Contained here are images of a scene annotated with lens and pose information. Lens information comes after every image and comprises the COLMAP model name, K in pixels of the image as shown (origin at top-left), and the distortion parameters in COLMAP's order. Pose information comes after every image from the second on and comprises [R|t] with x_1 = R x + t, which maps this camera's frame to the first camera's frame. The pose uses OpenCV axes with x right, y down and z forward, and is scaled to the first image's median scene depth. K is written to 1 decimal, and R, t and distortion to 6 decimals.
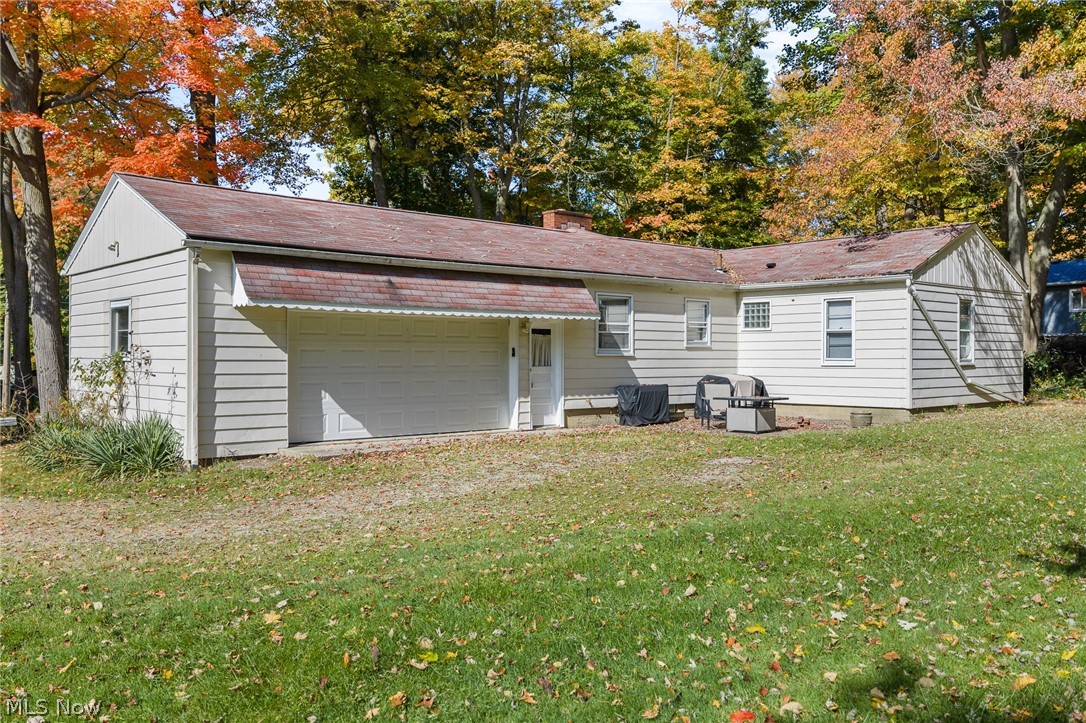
lens RADIAL K [[897.2, 0, 521.5], [0, 897.2, 362.4], [0, 0, 1]] dist [0.030995, -0.006547]
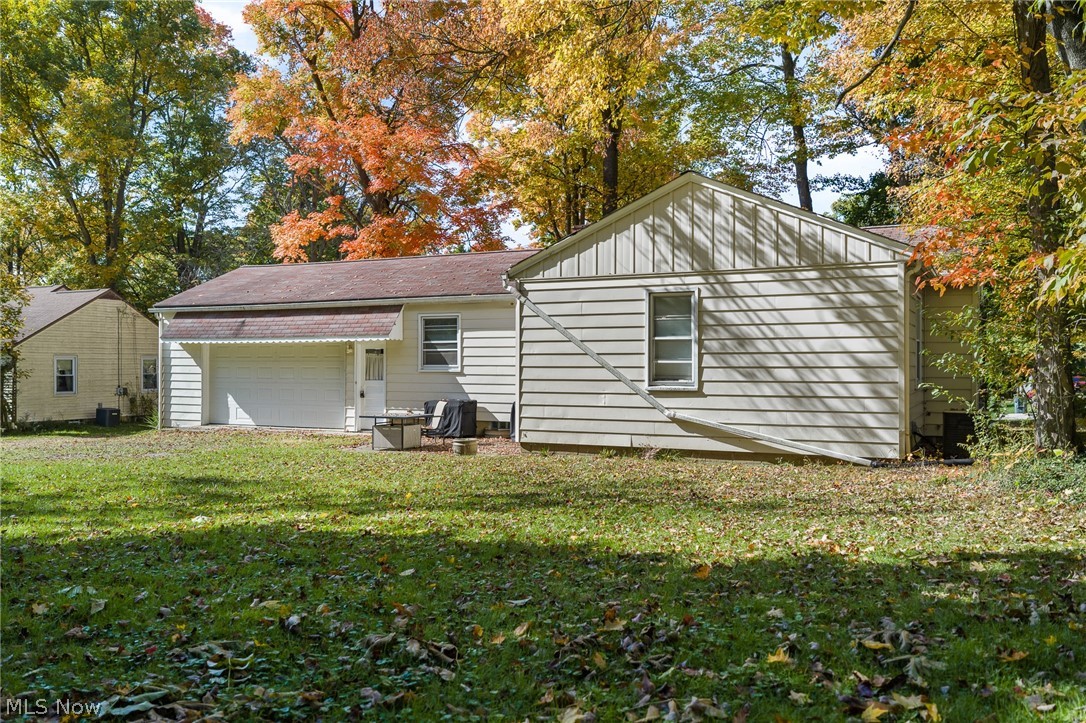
lens RADIAL K [[874.0, 0, 543.0], [0, 874.0, 361.5], [0, 0, 1]] dist [0.010038, -0.033774]
pose [[0.402697, -0.003502, -0.915327, 1.174275], [-0.007992, 0.999941, -0.007342, -0.013898], [0.915299, 0.010272, 0.402645, 0.730831]]
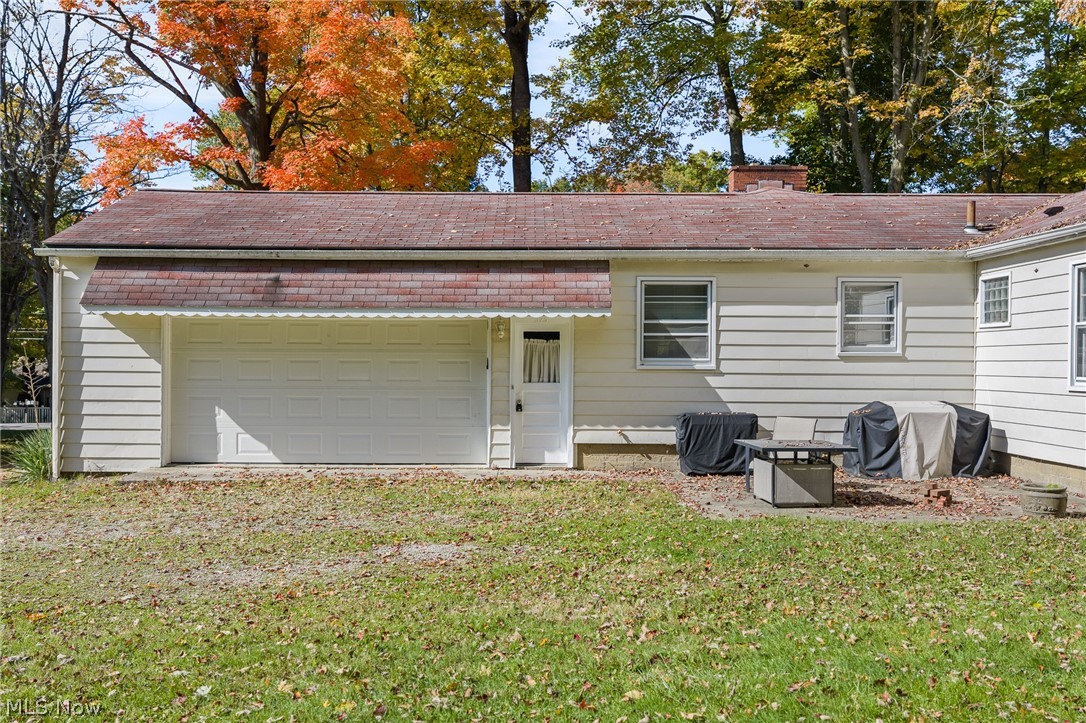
lens RADIAL K [[897.2, 0, 521.5], [0, 897.2, 362.4], [0, 0, 1]] dist [0.030995, -0.006547]
pose [[0.756041, 0.003124, -0.654517, 0.486825], [-0.009178, 0.999941, -0.005830, -0.007756], [0.654460, 0.010415, 0.756025, 0.431344]]
